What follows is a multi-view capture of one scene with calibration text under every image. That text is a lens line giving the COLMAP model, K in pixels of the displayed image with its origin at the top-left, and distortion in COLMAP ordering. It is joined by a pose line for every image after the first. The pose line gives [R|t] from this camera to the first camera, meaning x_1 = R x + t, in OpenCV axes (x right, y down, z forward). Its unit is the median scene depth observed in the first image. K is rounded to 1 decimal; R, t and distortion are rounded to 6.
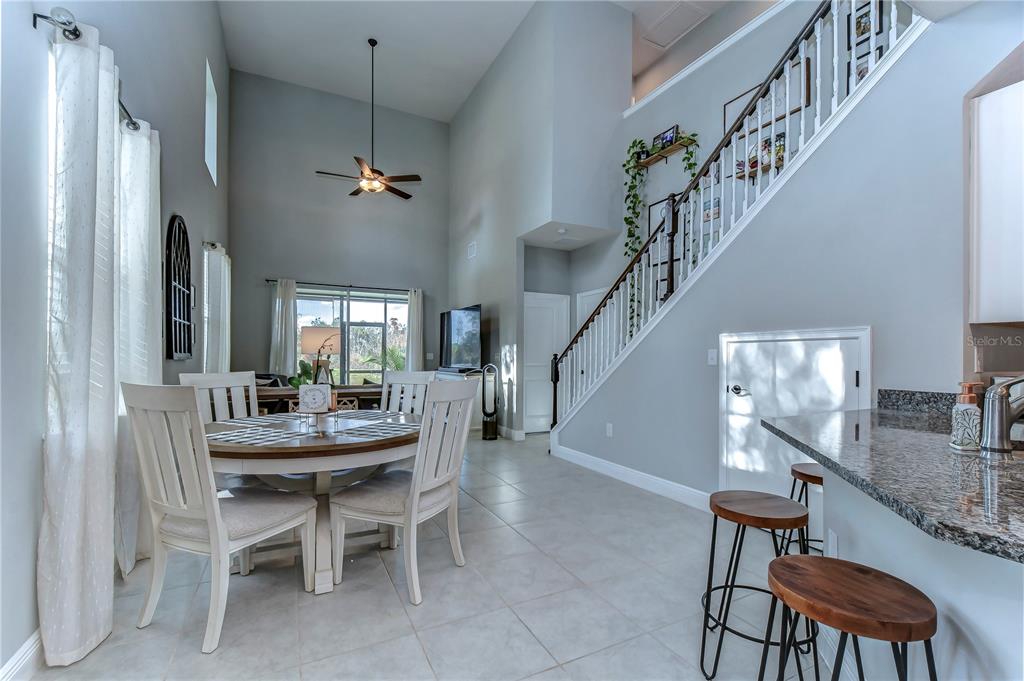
lens RADIAL K [[457.1, 0, 493.3], [0, 457.1, 357.0], [0, 0, 1]] dist [0.007676, -0.005019]
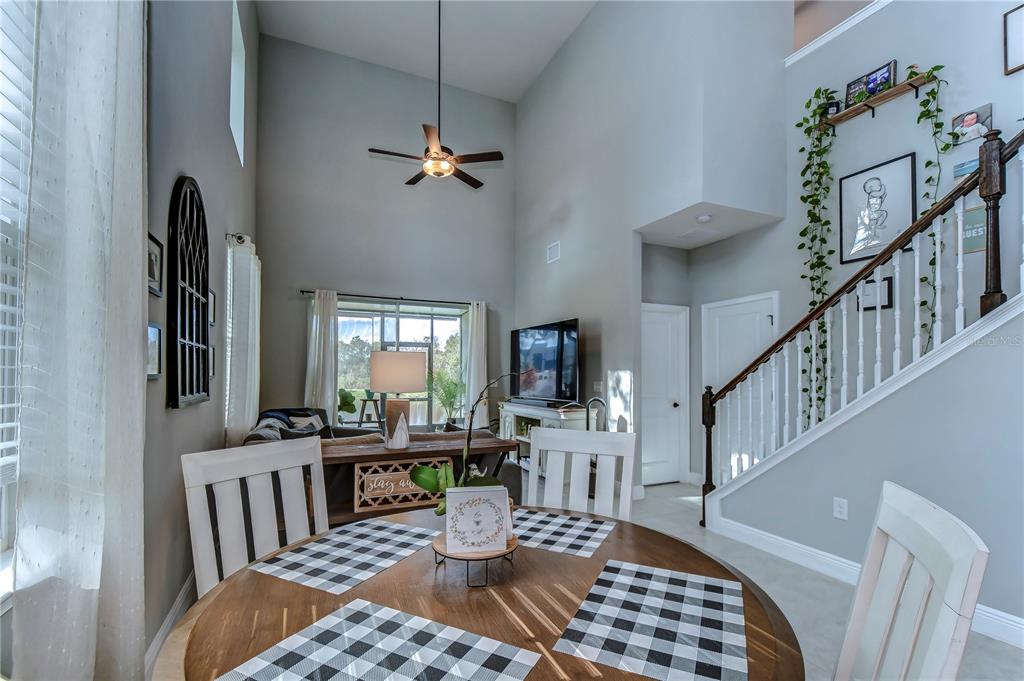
lens RADIAL K [[457.1, 0, 494.1], [0, 457.1, 365.3], [0, 0, 1]] dist [0.007676, -0.005019]
pose [[0.999634, -0.002836, -0.026888, -0.176696], [0.002255, 0.999764, -0.021591, -0.024515], [0.026943, 0.021523, 0.999405, 0.269966]]
